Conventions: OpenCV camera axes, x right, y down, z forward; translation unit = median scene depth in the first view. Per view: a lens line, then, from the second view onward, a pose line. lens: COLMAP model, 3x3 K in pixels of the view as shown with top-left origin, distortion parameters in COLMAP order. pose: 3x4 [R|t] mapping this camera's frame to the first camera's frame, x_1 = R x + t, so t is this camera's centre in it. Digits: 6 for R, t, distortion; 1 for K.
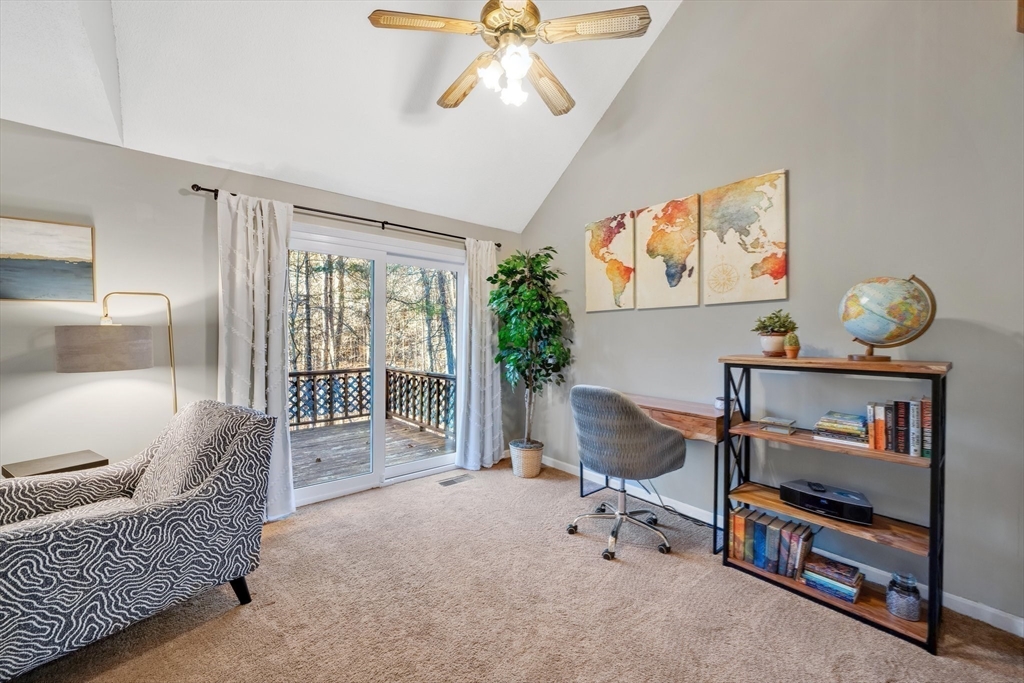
lens RADIAL K [[404.3, 0, 519.0], [0, 404.3, 340.0], [0, 0, 1]] dist [-0.000184, -0.001117]
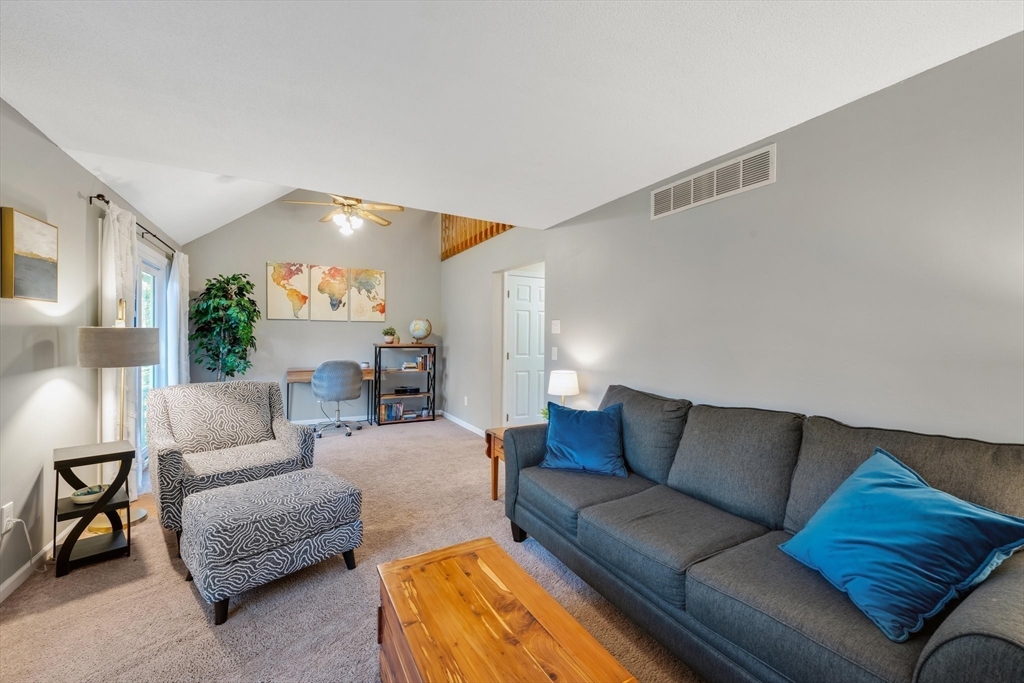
lens RADIAL K [[404.3, 0, 515.3], [0, 404.3, 340.1], [0, 0, 1]] dist [-0.000184, -0.001117]
pose [[0.183056, -0.009595, 0.983056, -1.710078], [-0.003824, 0.999938, 0.010472, -0.012830], [-0.983095, -0.005676, 0.183008, -0.289616]]
